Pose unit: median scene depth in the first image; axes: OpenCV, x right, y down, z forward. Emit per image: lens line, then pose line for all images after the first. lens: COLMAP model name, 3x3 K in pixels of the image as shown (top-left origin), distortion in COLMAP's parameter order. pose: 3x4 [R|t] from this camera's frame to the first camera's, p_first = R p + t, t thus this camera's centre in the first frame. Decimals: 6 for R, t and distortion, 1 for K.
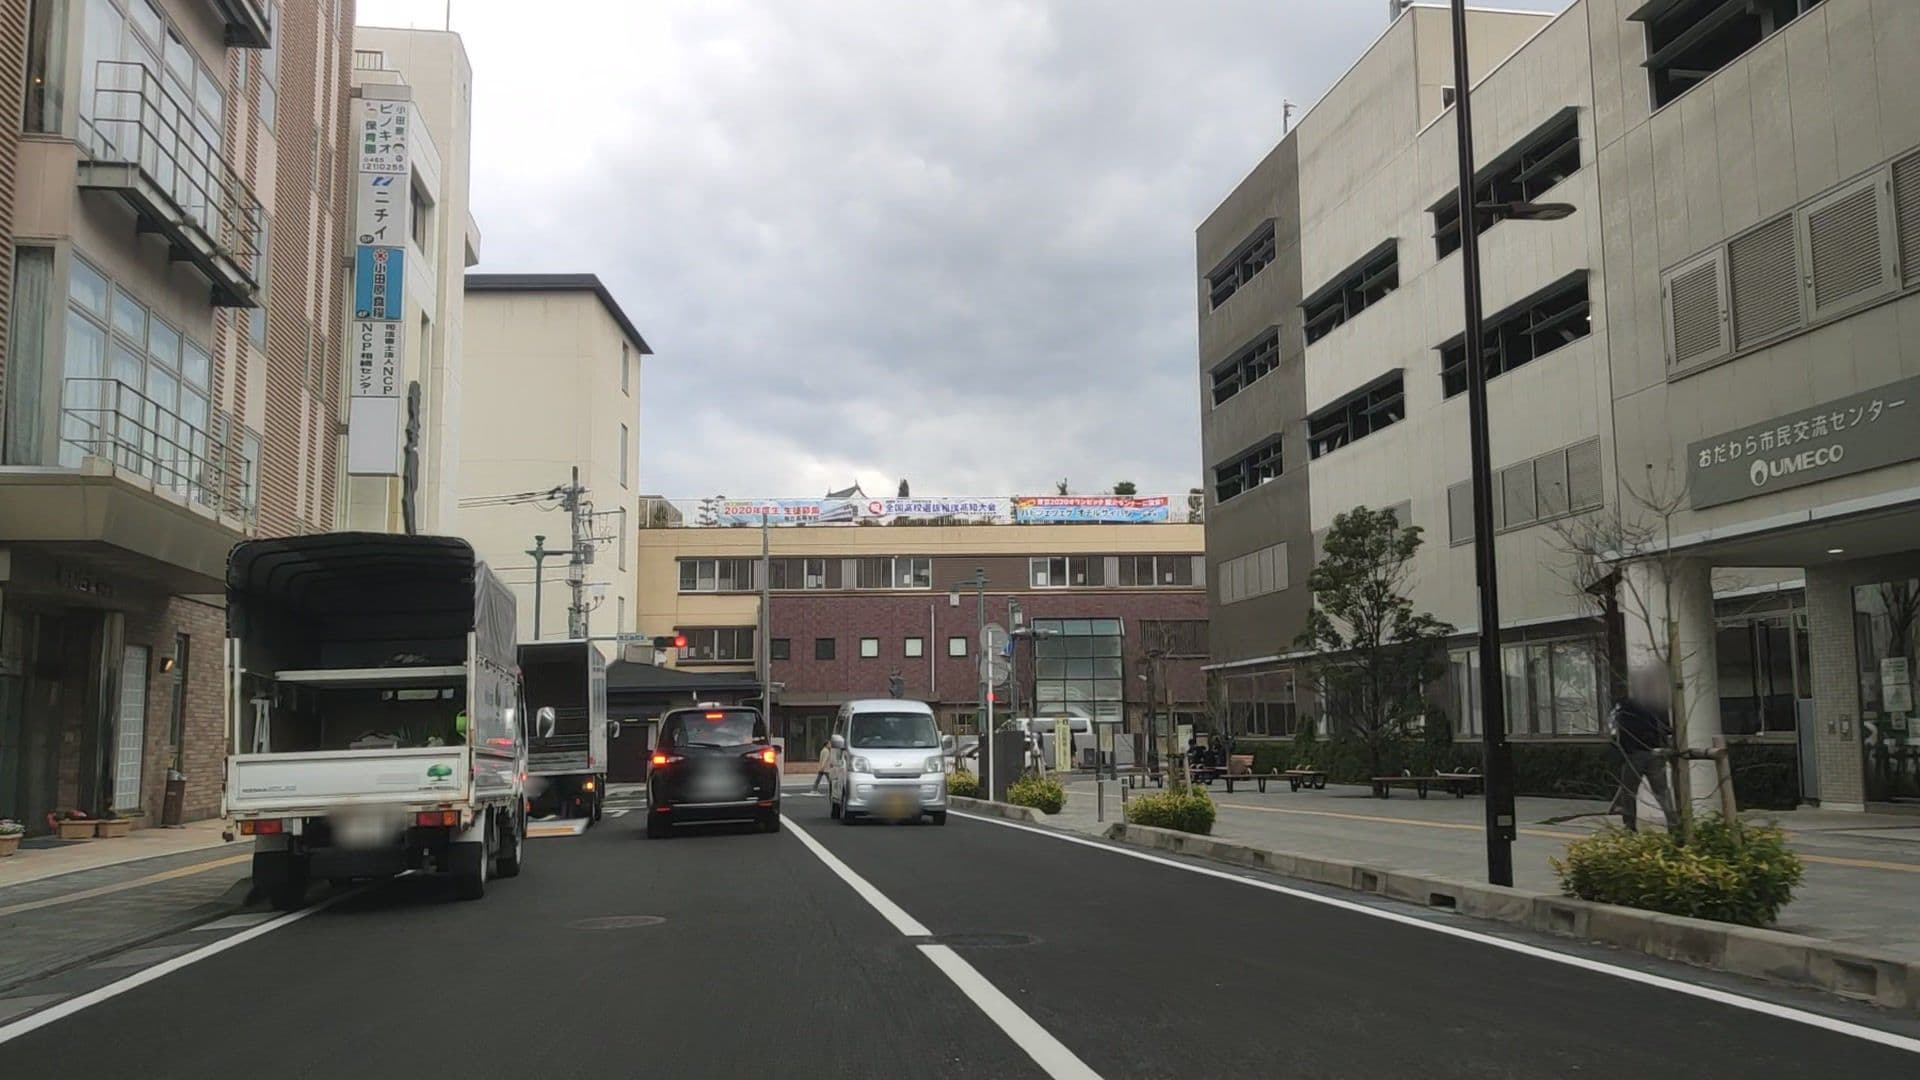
lens RADIAL K [[1495.4, 0, 960.0], [0, 1495.4, 540.0], [0, 0, 1]] dist [0.081355, -0.000660]
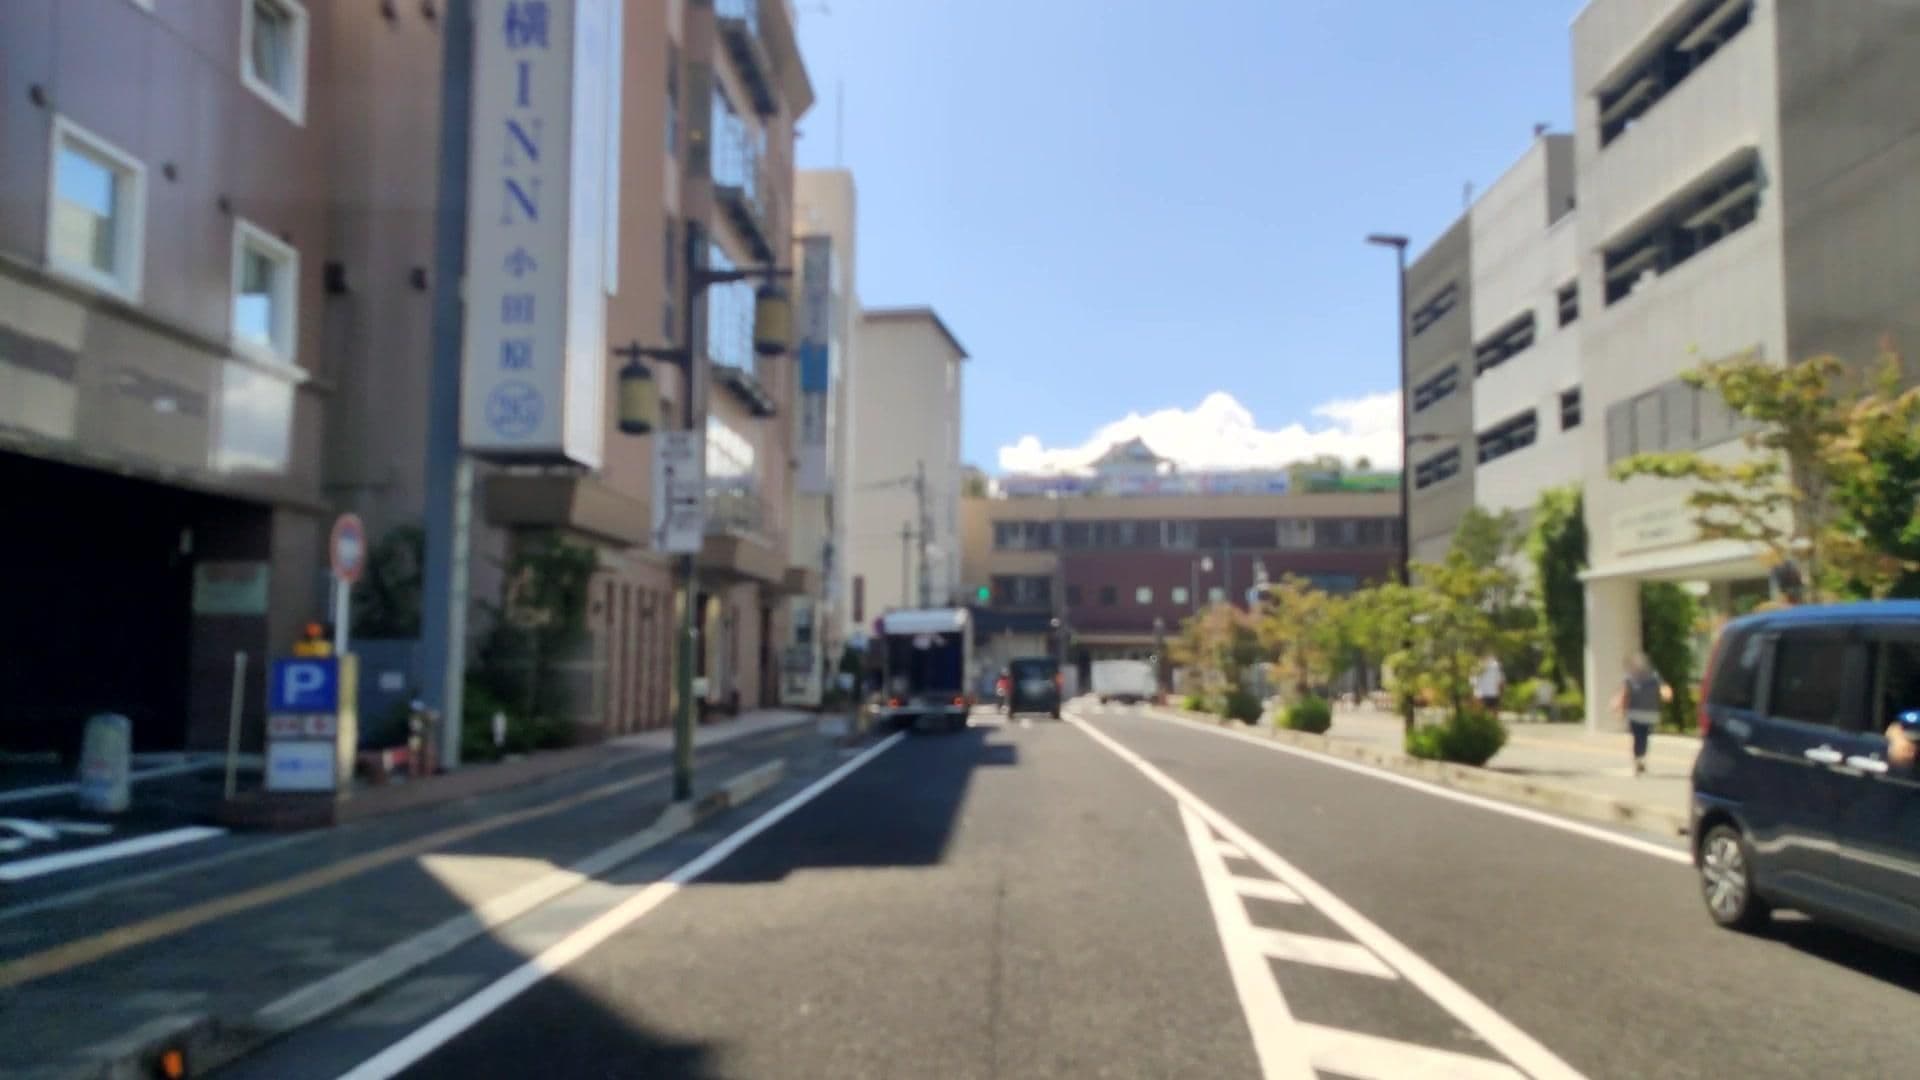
lens RADIAL K [[1495.4, 0, 960.0], [0, 1495.4, 540.0], [0, 0, 1]] dist [0.081355, -0.000660]
pose [[0.982222, 0.001558, -0.187716, 0.027137], [0.008592, 0.998544, 0.053246, -0.048858], [0.187525, -0.053912, 0.980779, -0.296651]]
